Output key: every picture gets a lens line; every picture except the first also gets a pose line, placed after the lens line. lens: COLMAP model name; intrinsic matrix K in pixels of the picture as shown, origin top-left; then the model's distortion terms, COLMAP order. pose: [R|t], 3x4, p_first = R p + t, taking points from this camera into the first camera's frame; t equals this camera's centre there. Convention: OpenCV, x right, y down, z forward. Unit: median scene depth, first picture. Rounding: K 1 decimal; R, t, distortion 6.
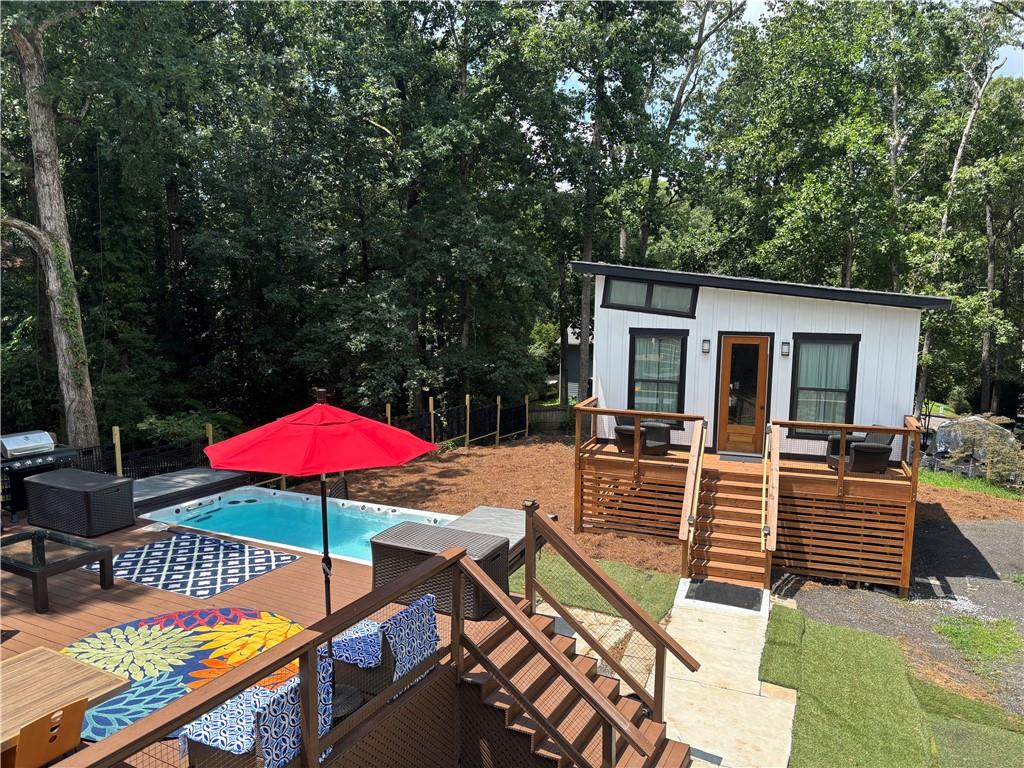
lens RADIAL K [[774.2, 0, 516.6], [0, 774.2, 392.4], [0, 0, 1]] dist [0.051860, -0.065094]
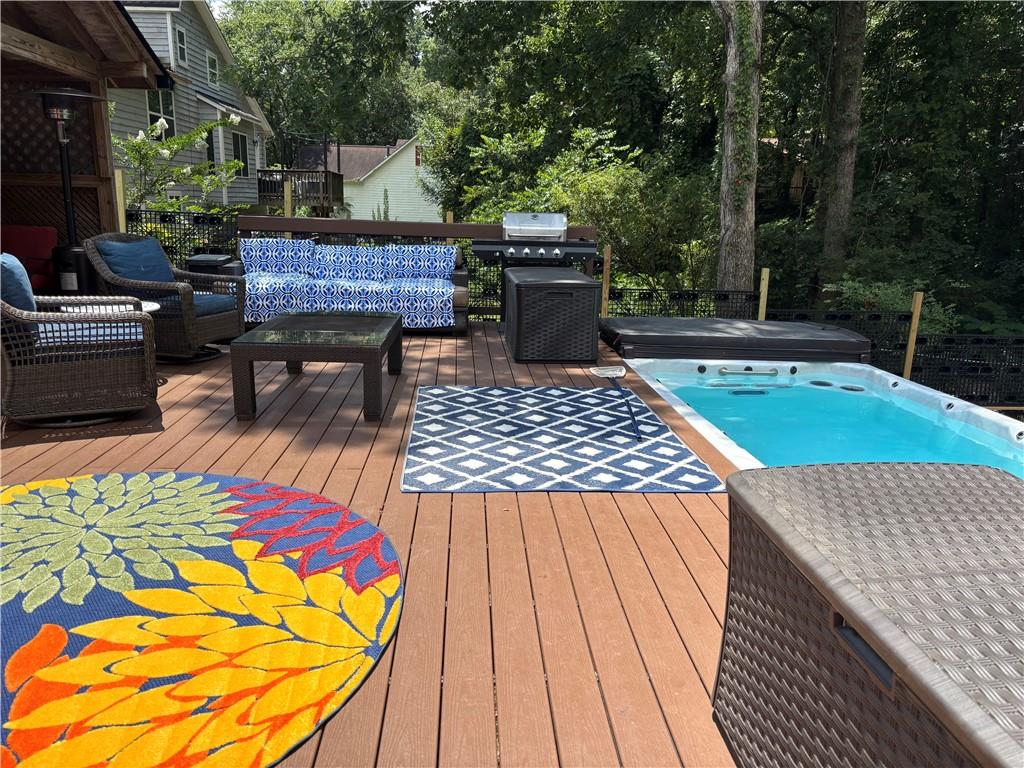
lens RADIAL K [[774.2, 0, 513.4], [0, 774.2, 391.0], [0, 0, 1]] dist [0.051860, -0.065094]
pose [[0.513225, 0.204681, -0.833490, -0.020456], [-0.135355, 0.978296, 0.156897, 0.078754], [0.847513, 0.032293, 0.529791, 0.468331]]
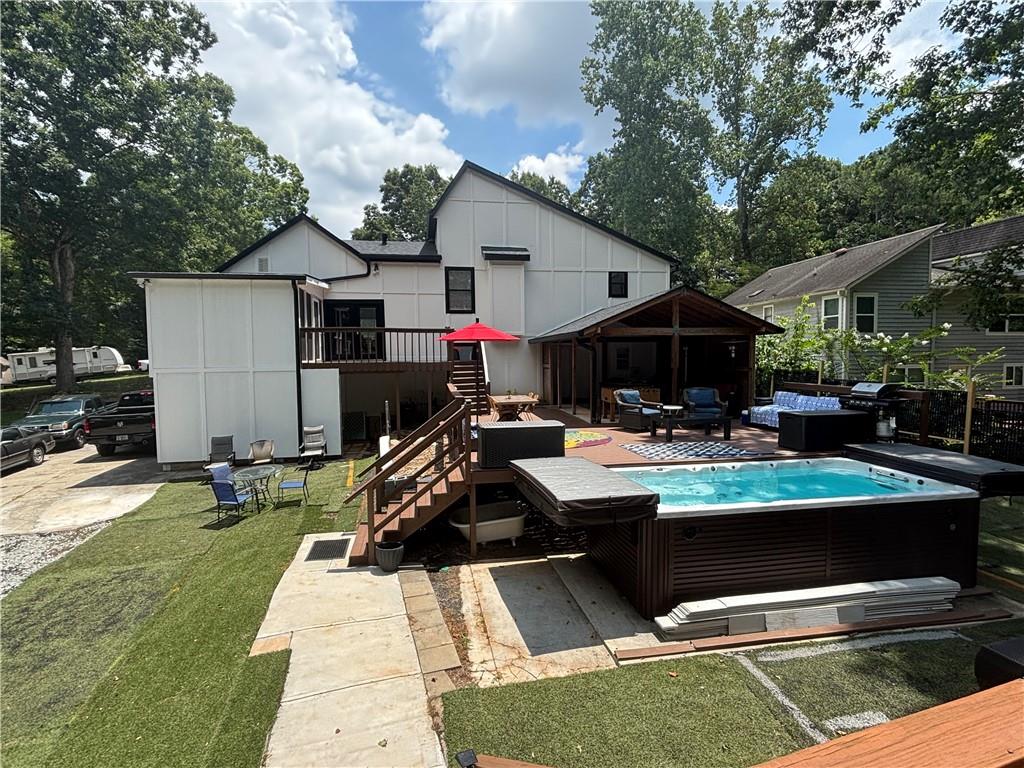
lens RADIAL K [[506.7, 0, 498.3], [0, 506.7, 388.3], [0, 0, 1]] dist [-0.021165, 0.001747]
pose [[-0.816326, 0.029684, -0.576829, 0.282916], [-0.076049, 0.984461, 0.158285, -0.017570], [0.572564, 0.173079, -0.801383, 0.996119]]
